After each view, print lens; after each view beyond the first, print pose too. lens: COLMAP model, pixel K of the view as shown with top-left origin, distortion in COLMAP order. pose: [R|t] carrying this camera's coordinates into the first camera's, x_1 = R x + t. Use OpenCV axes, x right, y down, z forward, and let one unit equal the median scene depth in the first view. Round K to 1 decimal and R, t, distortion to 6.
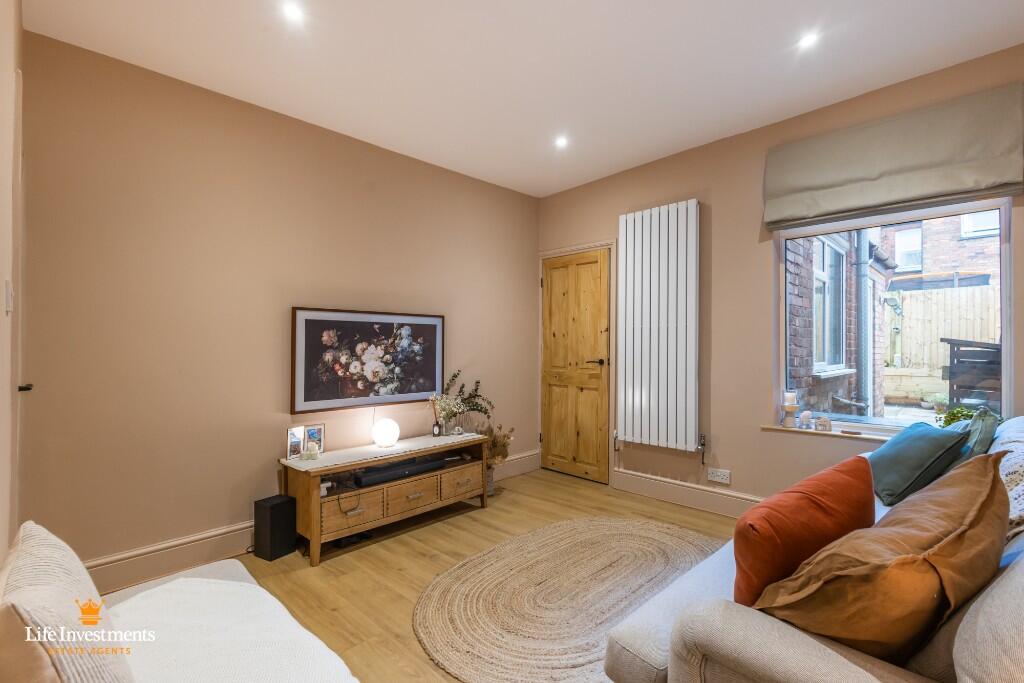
lens RADIAL K [[496.3, 0, 502.4], [0, 496.3, 337.6], [0, 0, 1]] dist [0.003632, 0.000570]
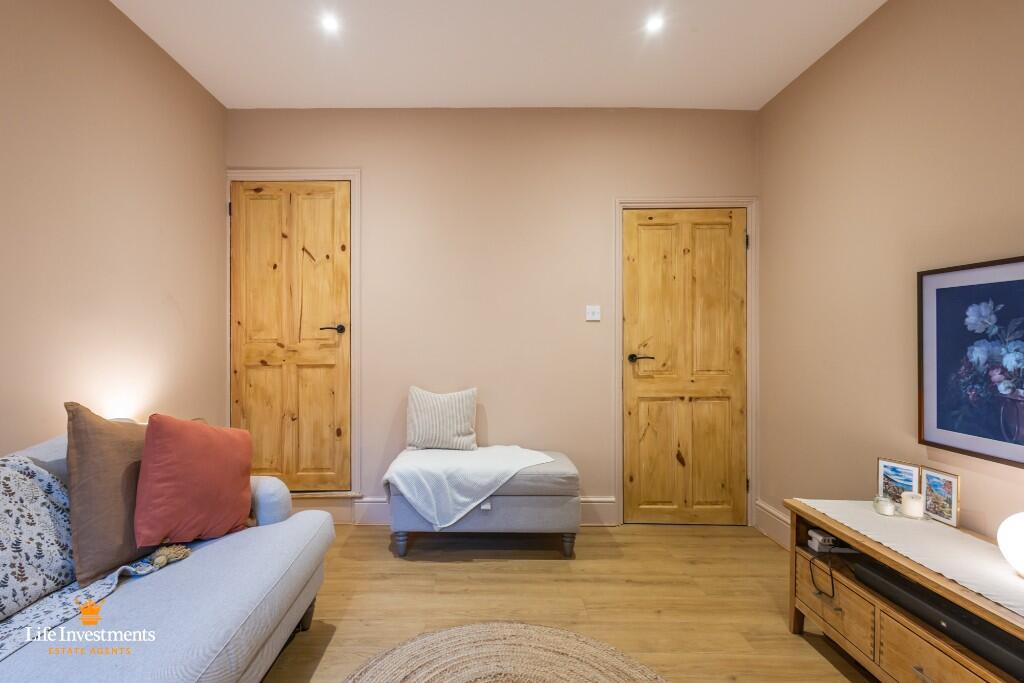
lens RADIAL K [[496.3, 0, 502.4], [0, 496.3, 337.6], [0, 0, 1]] dist [0.003632, 0.000570]
pose [[-0.707402, -0.005466, -0.706790, 0.380255], [0.007477, 0.999856, -0.015215, 0.025337], [0.706772, -0.016048, -0.707260, 1.024692]]
